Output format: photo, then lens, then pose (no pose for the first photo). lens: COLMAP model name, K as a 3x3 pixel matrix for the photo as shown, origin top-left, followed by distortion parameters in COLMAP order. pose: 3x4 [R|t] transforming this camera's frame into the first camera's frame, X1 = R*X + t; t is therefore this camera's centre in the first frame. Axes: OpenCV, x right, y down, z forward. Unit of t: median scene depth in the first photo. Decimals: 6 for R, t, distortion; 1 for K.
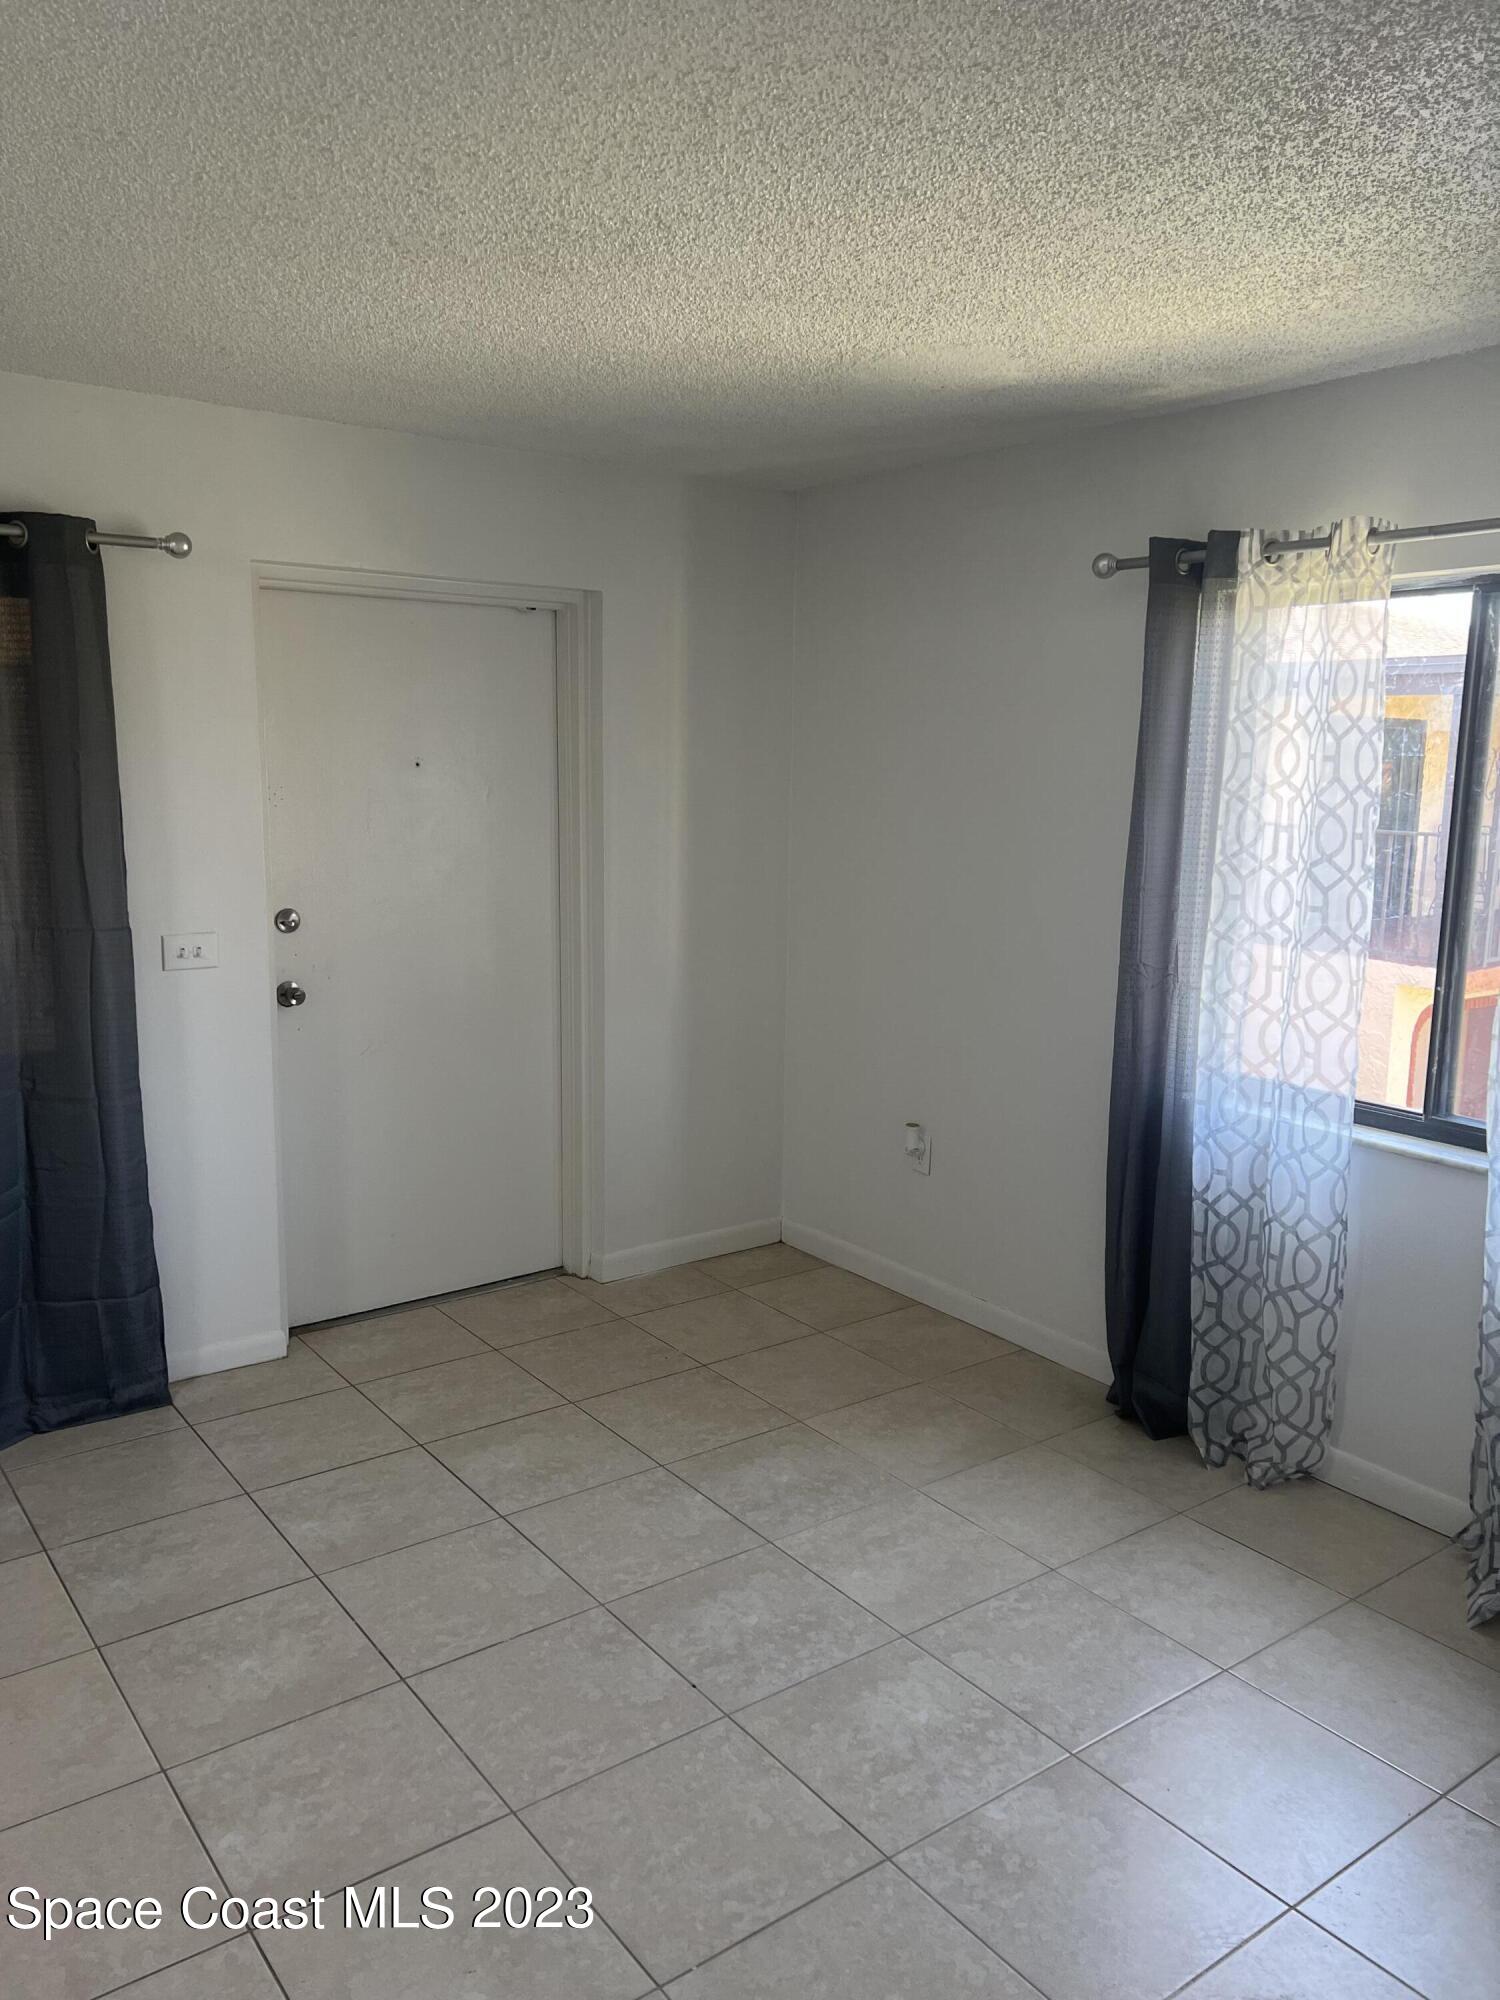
lens RADIAL K [[1499.7, 0, 750.0], [0, 1499.7, 1000.0], [0, 0, 1]] dist [0.005873, 0.006134]
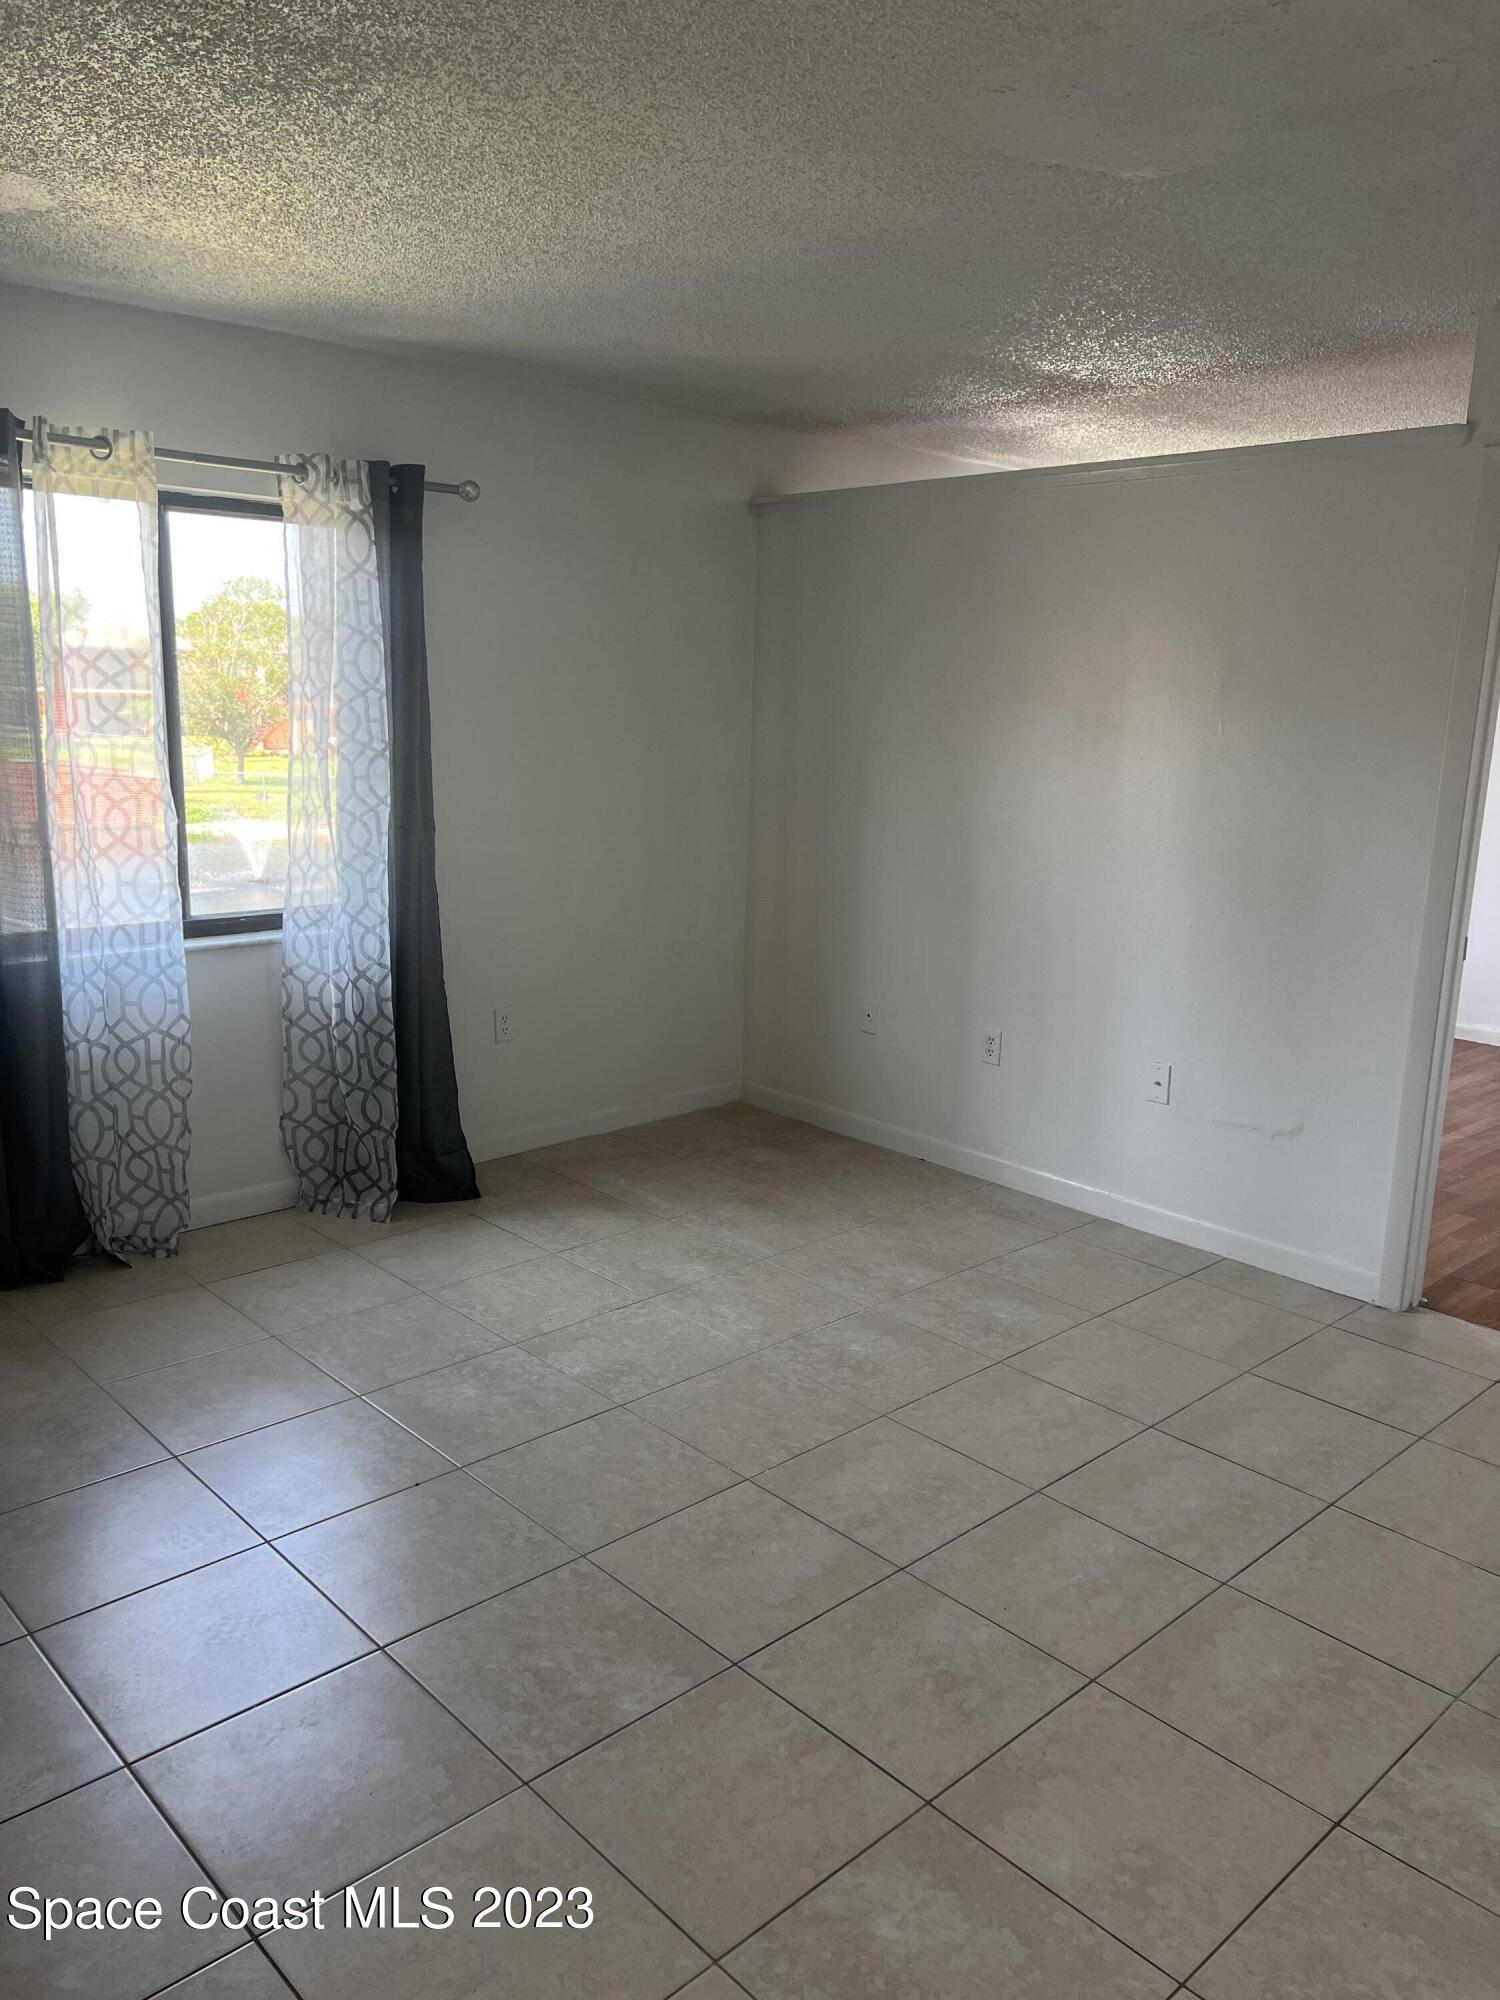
lens RADIAL K [[1499.7, 0, 750.0], [0, 1499.7, 1000.0], [0, 0, 1]] dist [0.005873, 0.006134]
pose [[-0.112118, -0.222850, 0.968384, -0.926697], [0.136822, 0.961784, 0.237173, -0.102362], [-0.984230, 0.159088, -0.077343, 0.687294]]
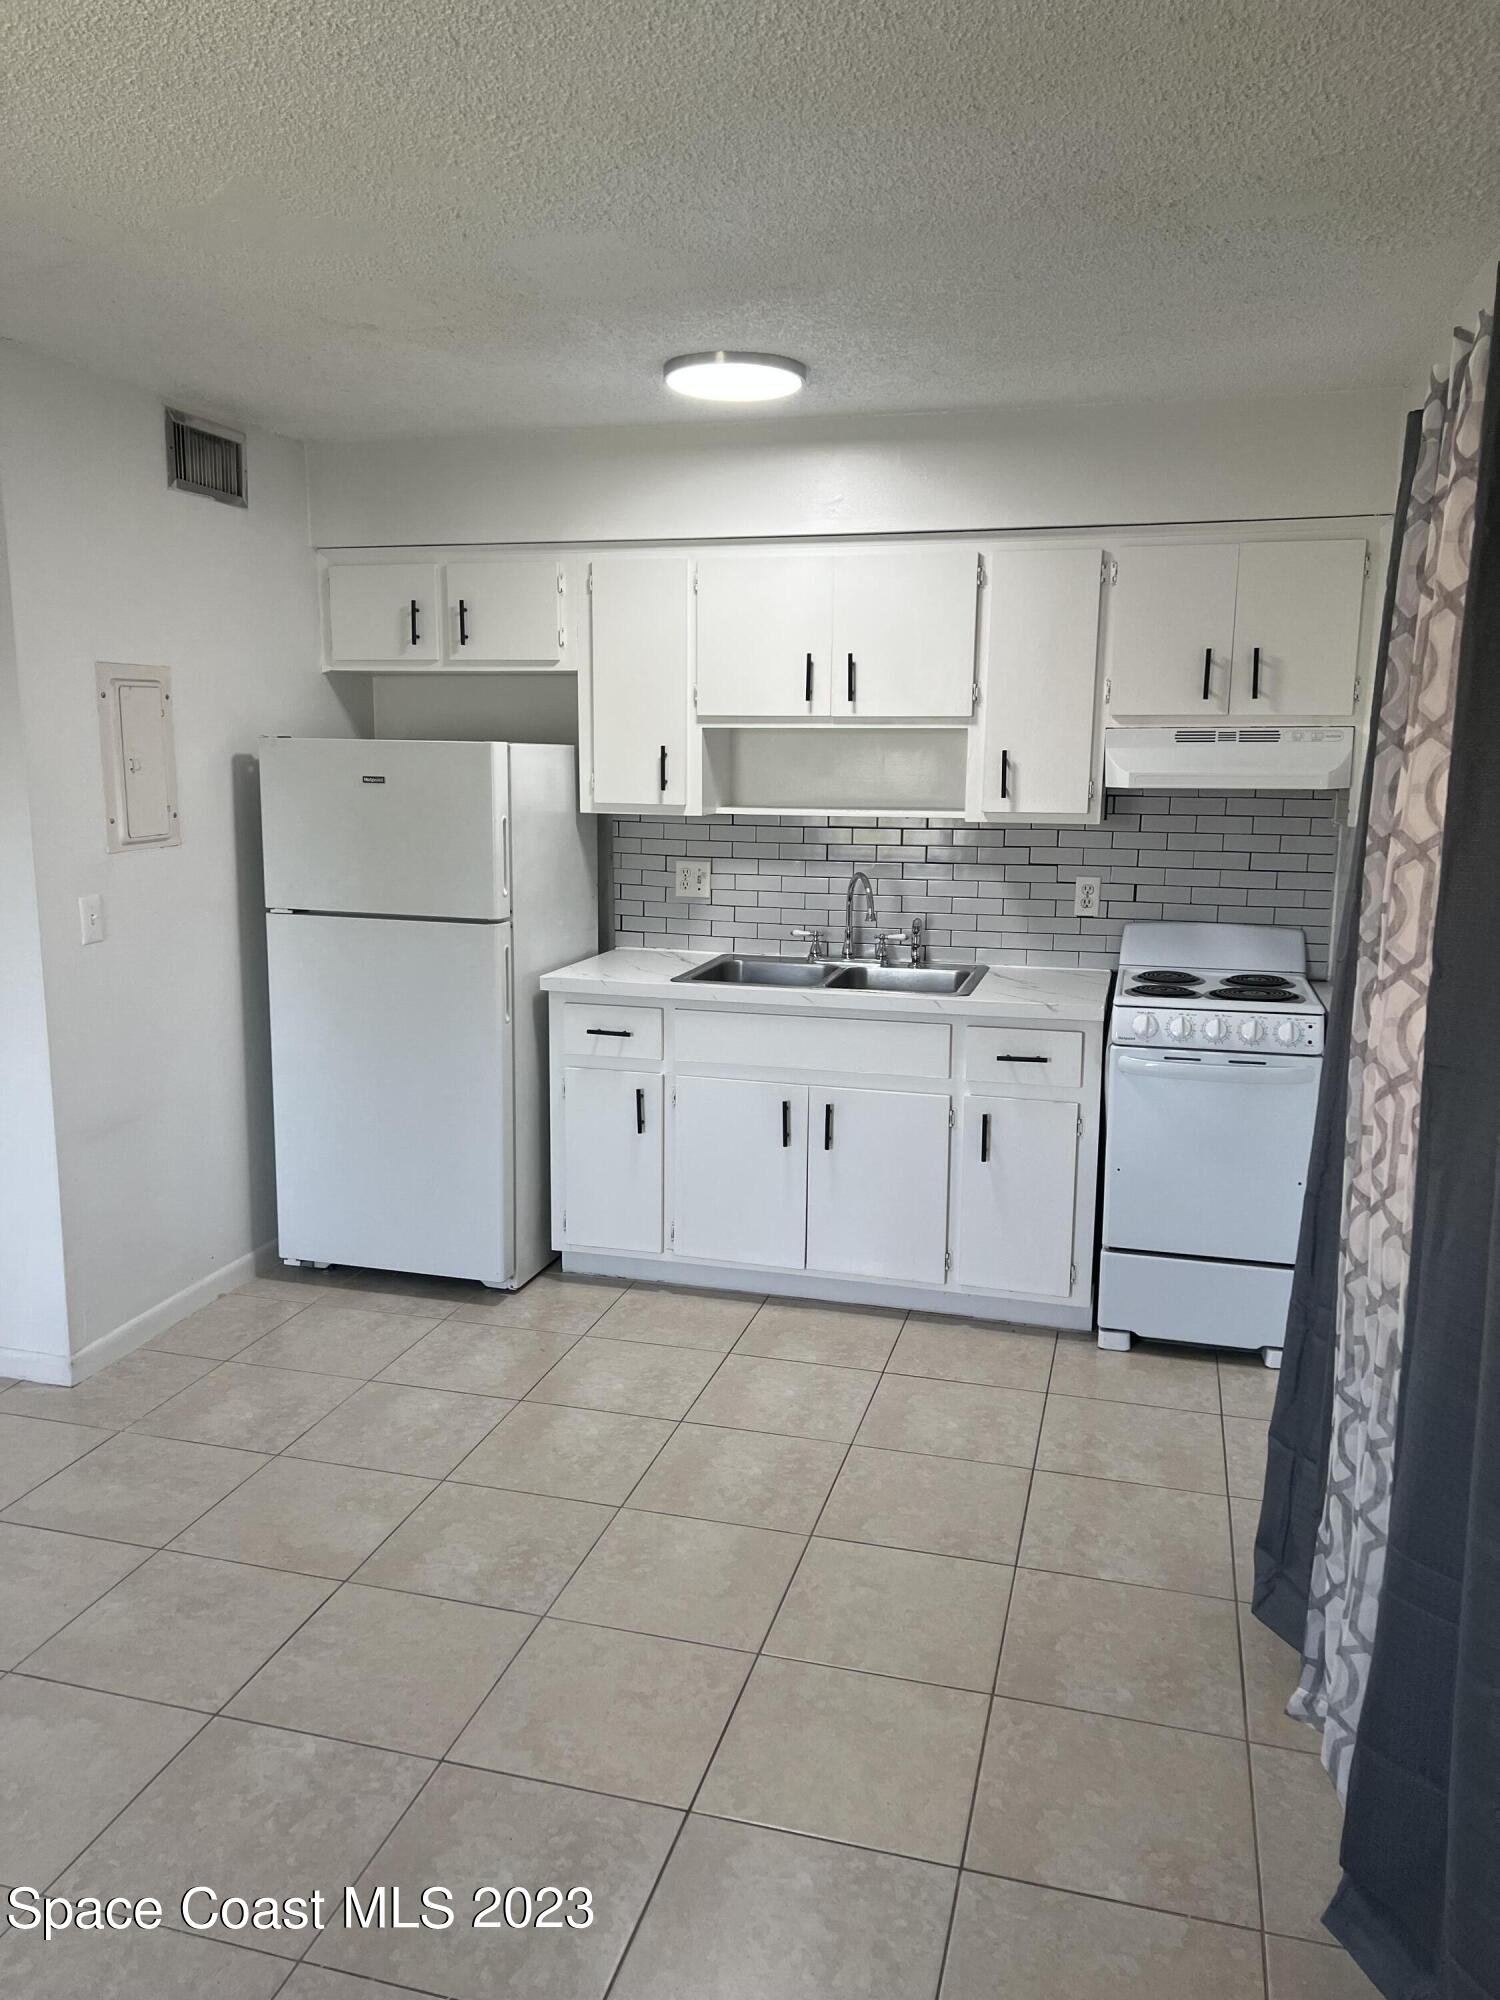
lens RADIAL K [[1499.7, 0, 750.0], [0, 1499.7, 1000.0], [0, 0, 1]] dist [0.005873, 0.006134]
pose [[-0.786677, 0.087168, -0.611179, 0.004239], [-0.118446, 0.950281, 0.287989, -0.204094], [0.605895, 0.298946, -0.737240, 1.343731]]
